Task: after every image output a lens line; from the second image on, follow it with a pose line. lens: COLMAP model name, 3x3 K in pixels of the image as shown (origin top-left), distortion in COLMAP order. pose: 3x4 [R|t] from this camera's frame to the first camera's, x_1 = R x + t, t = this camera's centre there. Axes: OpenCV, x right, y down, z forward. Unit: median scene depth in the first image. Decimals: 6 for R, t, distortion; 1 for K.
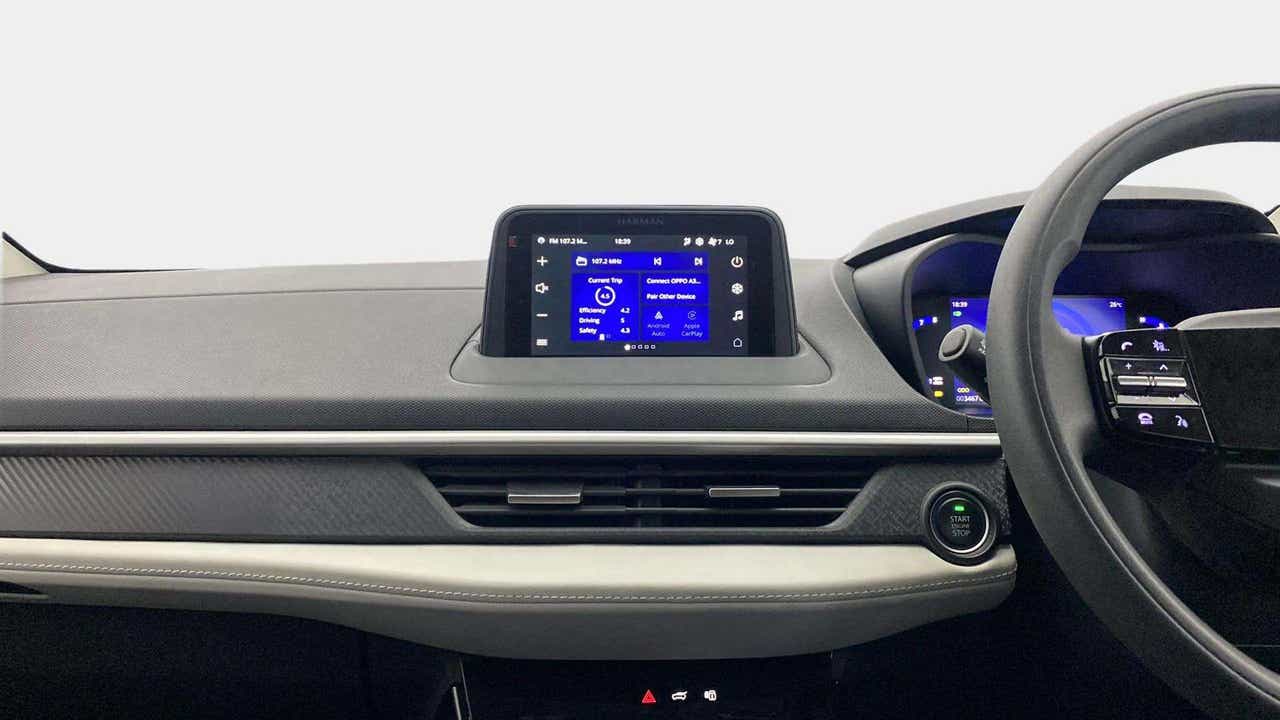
lens RADIAL K [[1018.9, 0, 638.2], [0, 1018.9, 320.1], [0, 0, 1]] dist [0.039804, -0.049839]
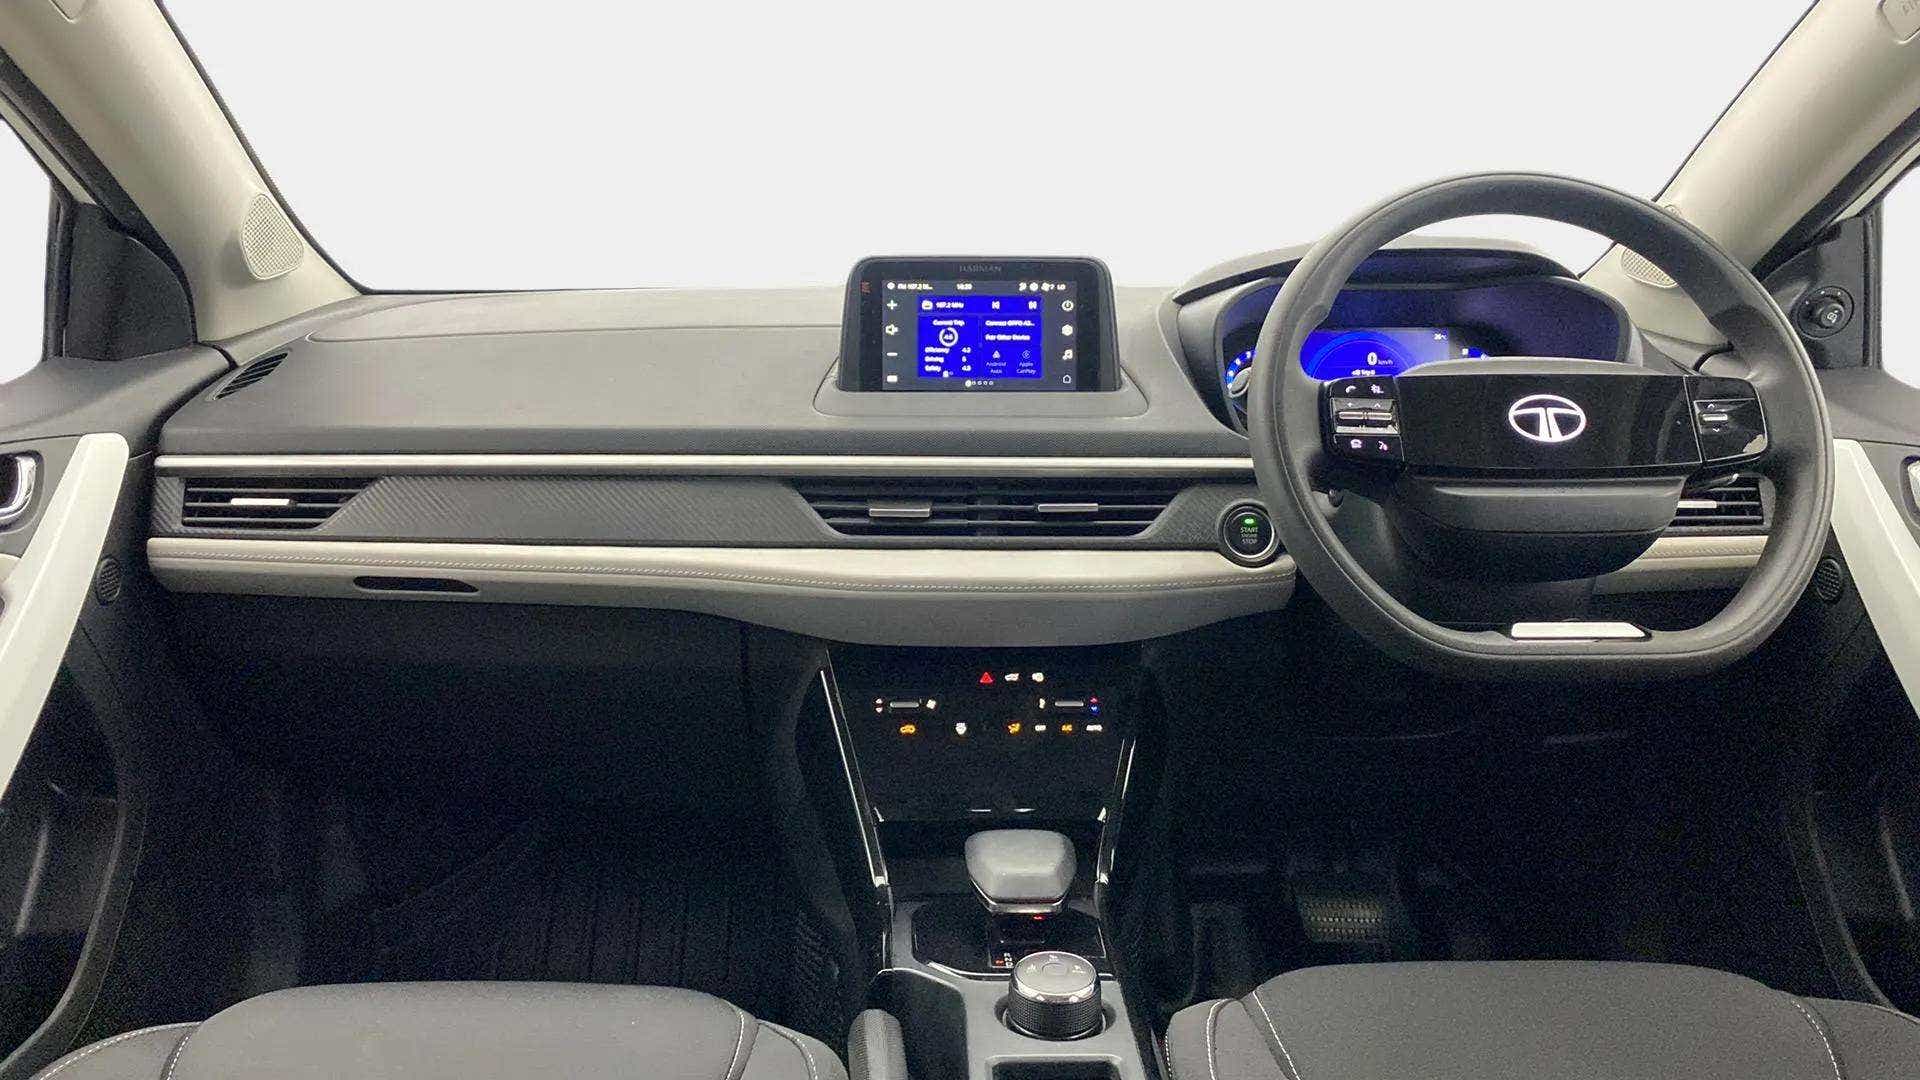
lens RADIAL K [[1528.4, 0, 944.2], [0, 1528.4, 541.8], [0, 0, 1]] dist [0.039804, -0.049839]
pose [[0.999898, 0.002166, -0.014139, -0.014022], [0.000008, 0.988385, 0.151974, -0.060295], [0.014304, -0.151958, 0.988283, -0.740452]]
